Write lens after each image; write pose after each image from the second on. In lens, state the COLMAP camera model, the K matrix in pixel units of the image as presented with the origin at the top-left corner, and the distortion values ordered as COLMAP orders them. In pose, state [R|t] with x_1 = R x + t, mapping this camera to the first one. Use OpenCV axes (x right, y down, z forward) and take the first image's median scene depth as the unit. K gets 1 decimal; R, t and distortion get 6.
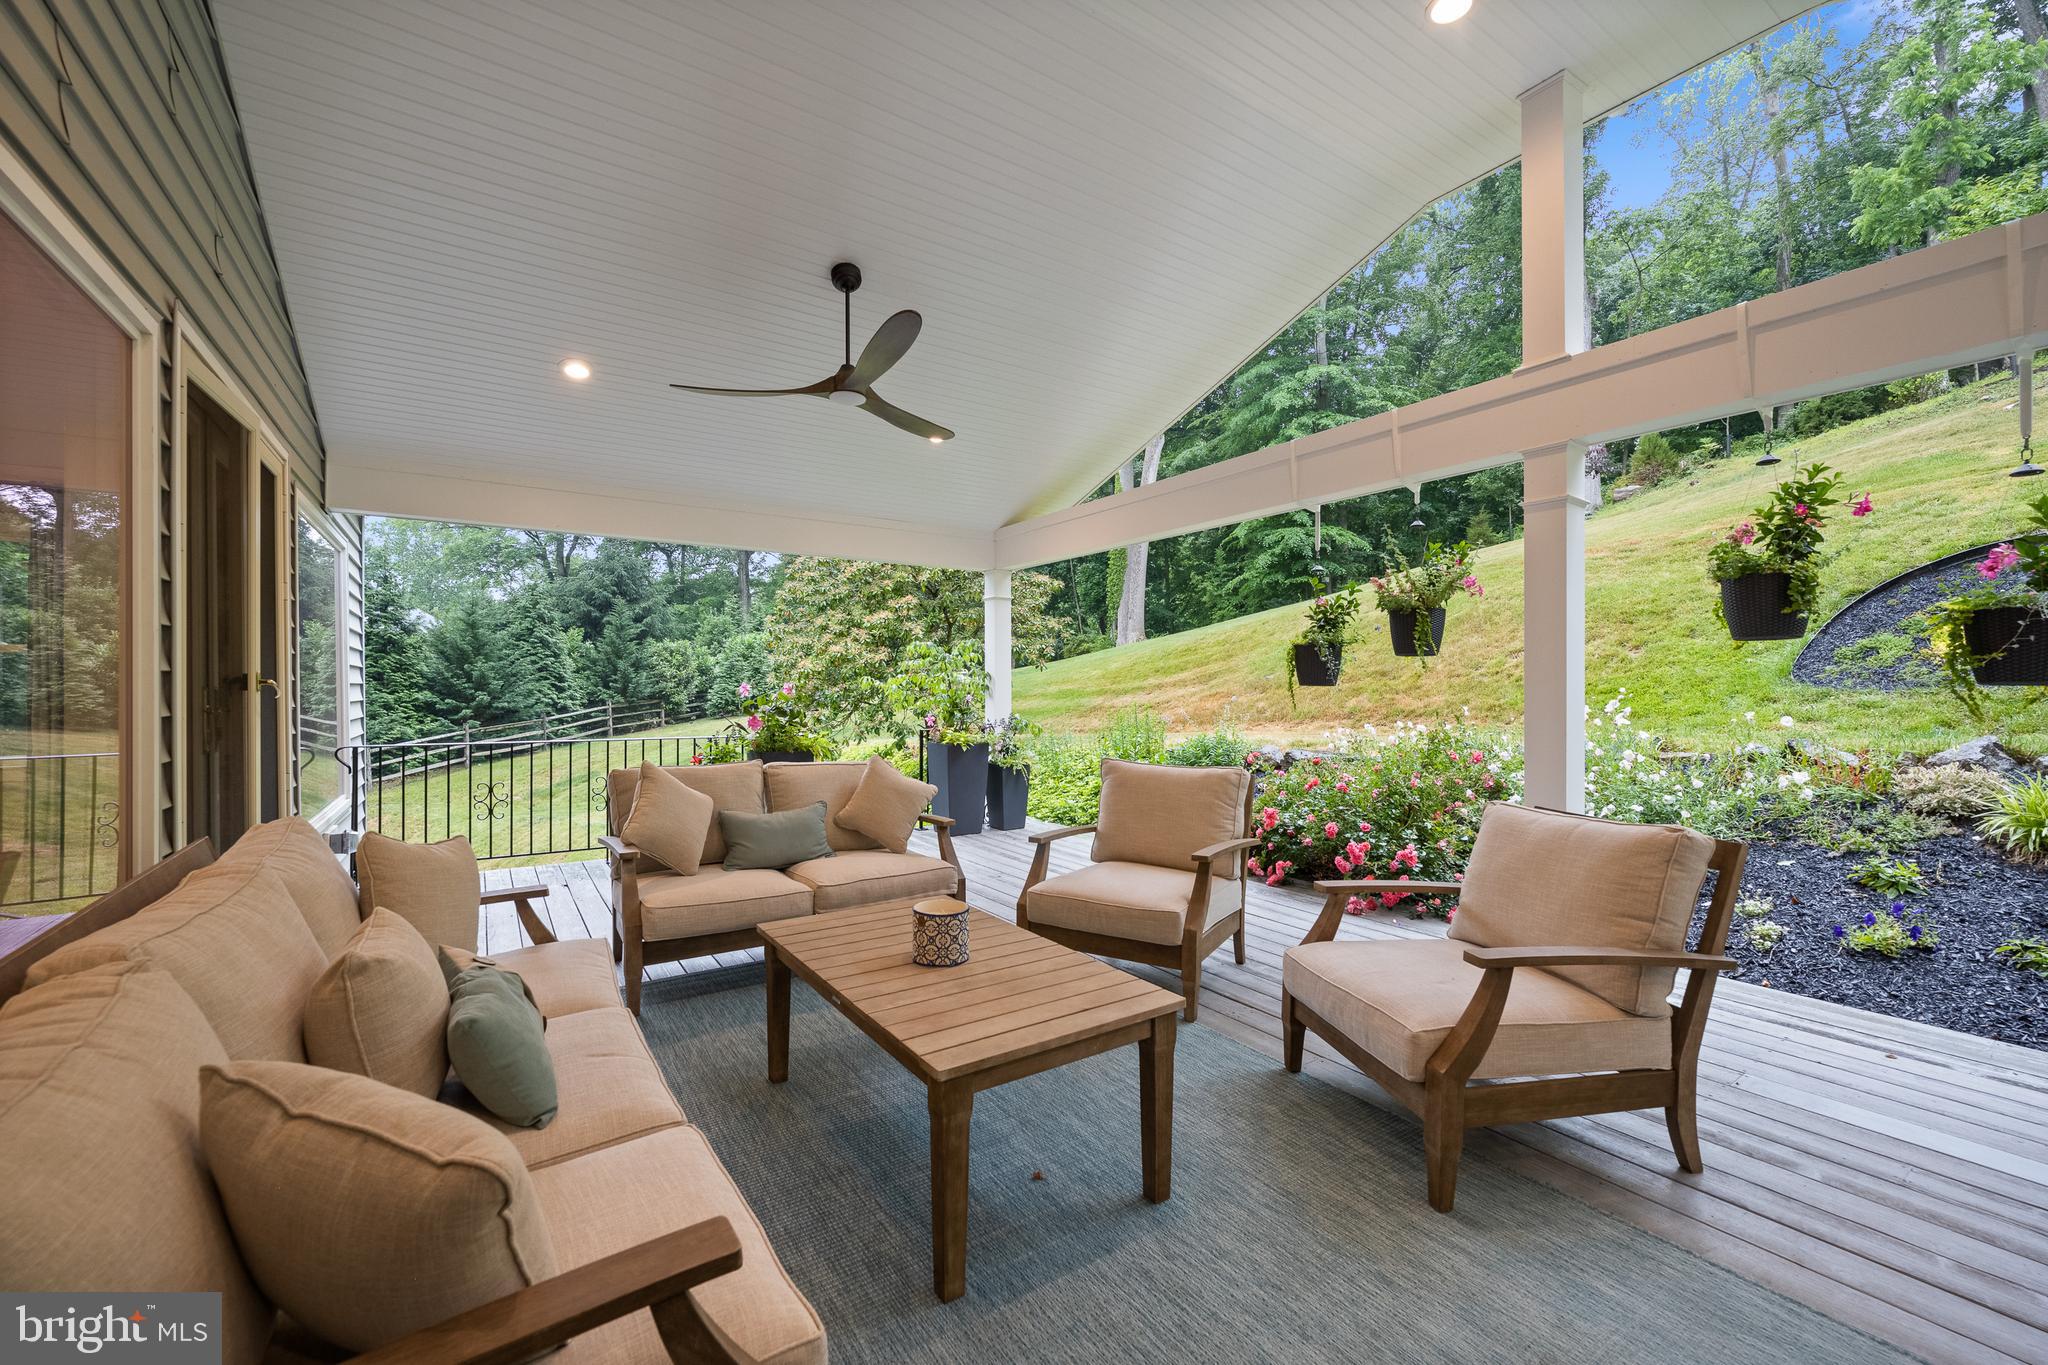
lens RADIAL K [[828.3, 0, 1024.7], [0, 828.3, 682.5], [0, 0, 1]] dist [-0.006282, 0.000719]
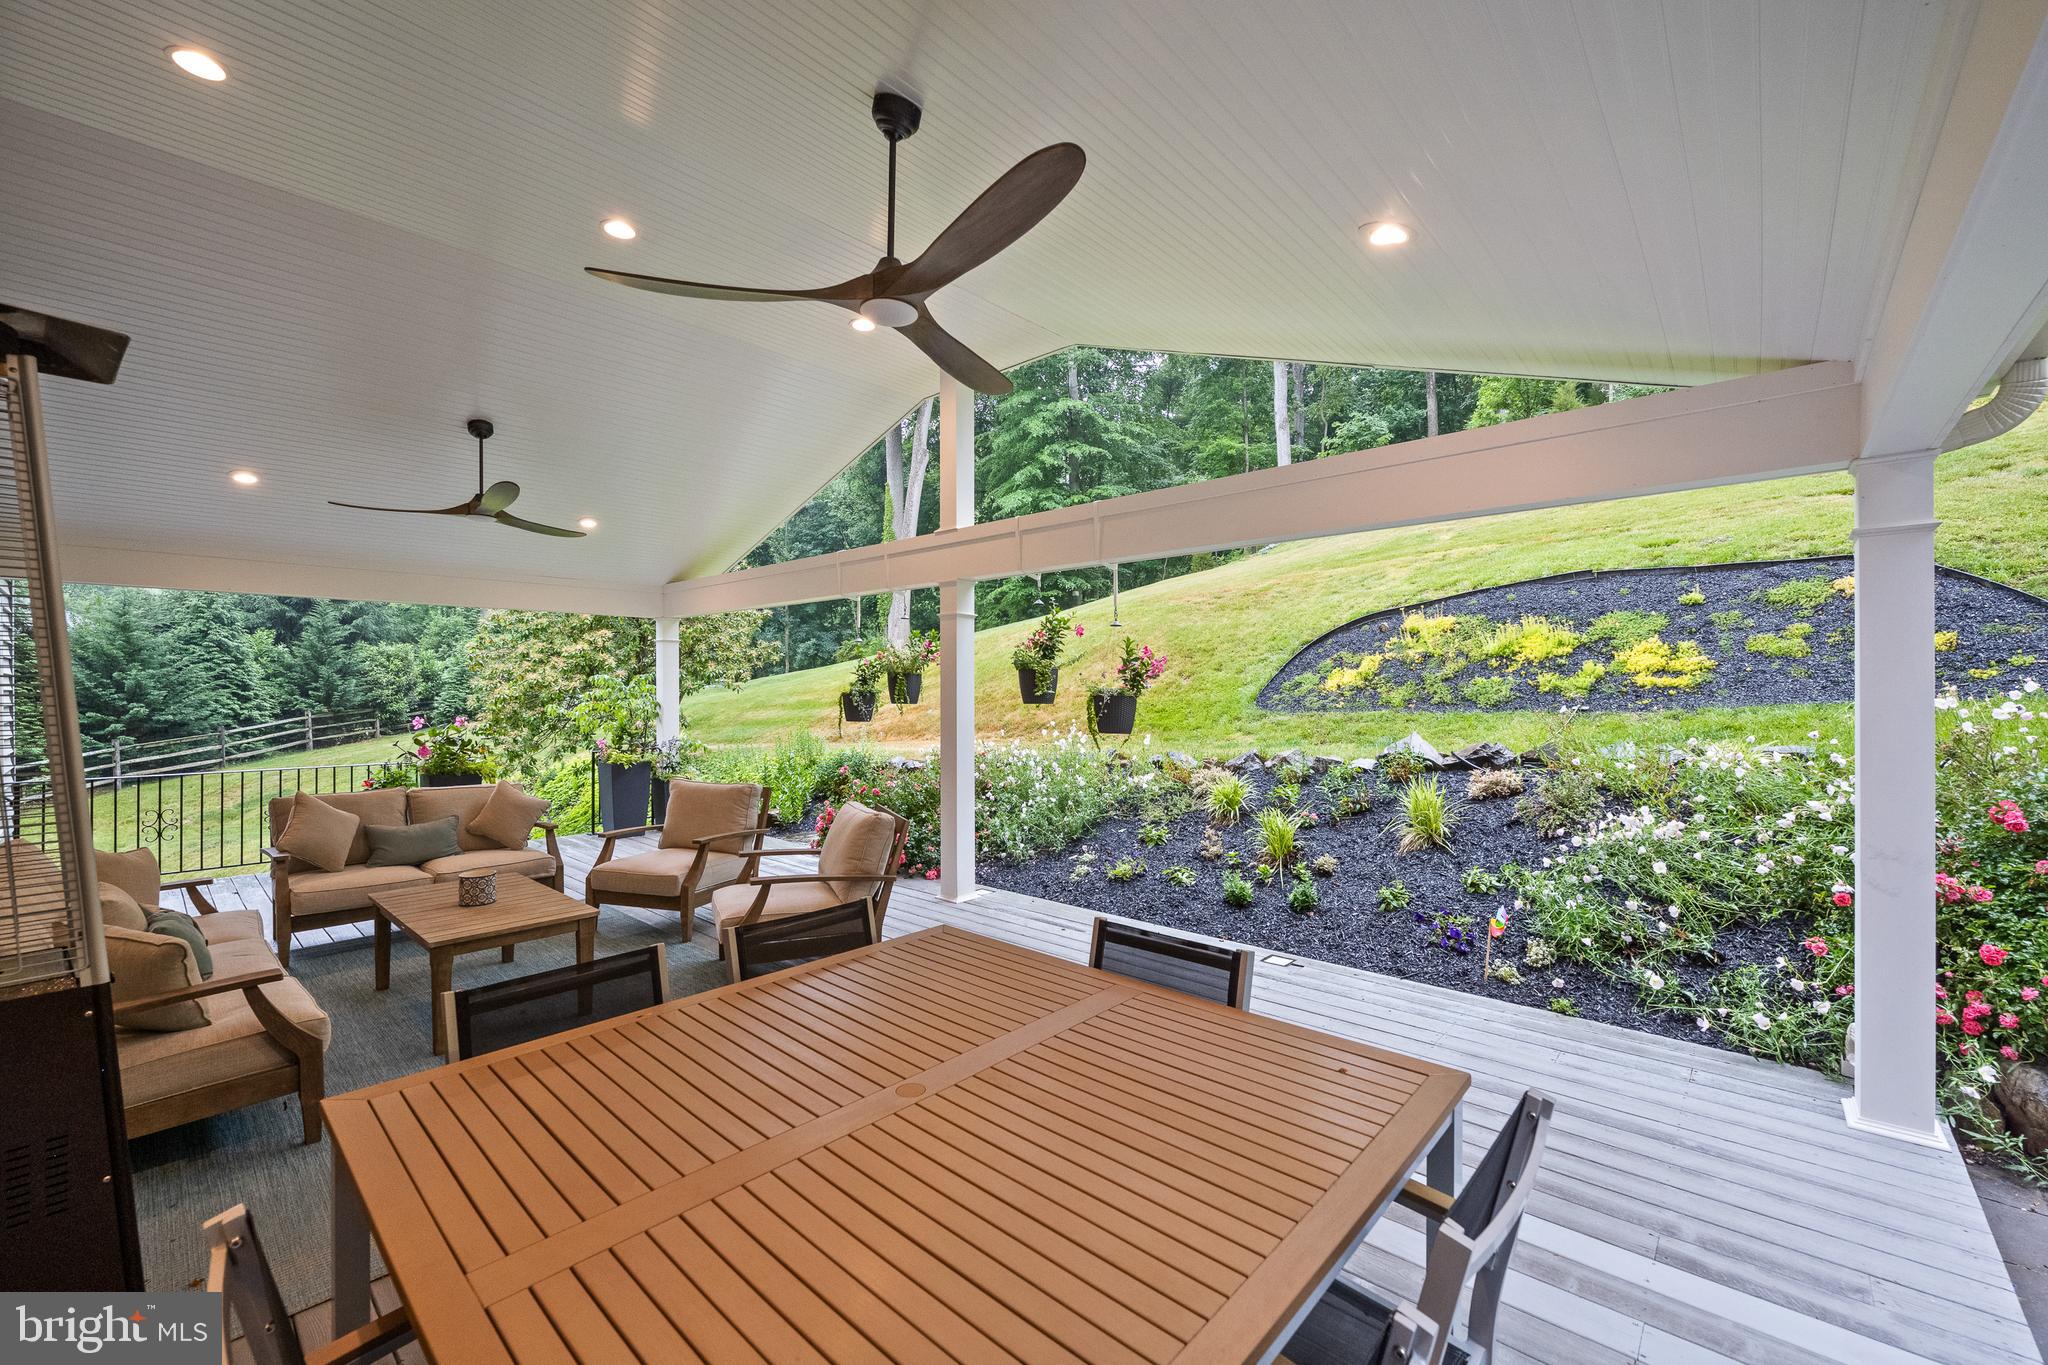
lens RADIAL K [[828.3, 0, 1024.7], [0, 828.3, 682.5], [0, 0, 1]] dist [-0.006282, 0.000719]
pose [[0.970350, -0.000561, 0.241703, 0.150089], [0.000302, 0.999999, 0.001106, -0.034390], [-0.241703, -0.001000, 0.970350, -0.245999]]
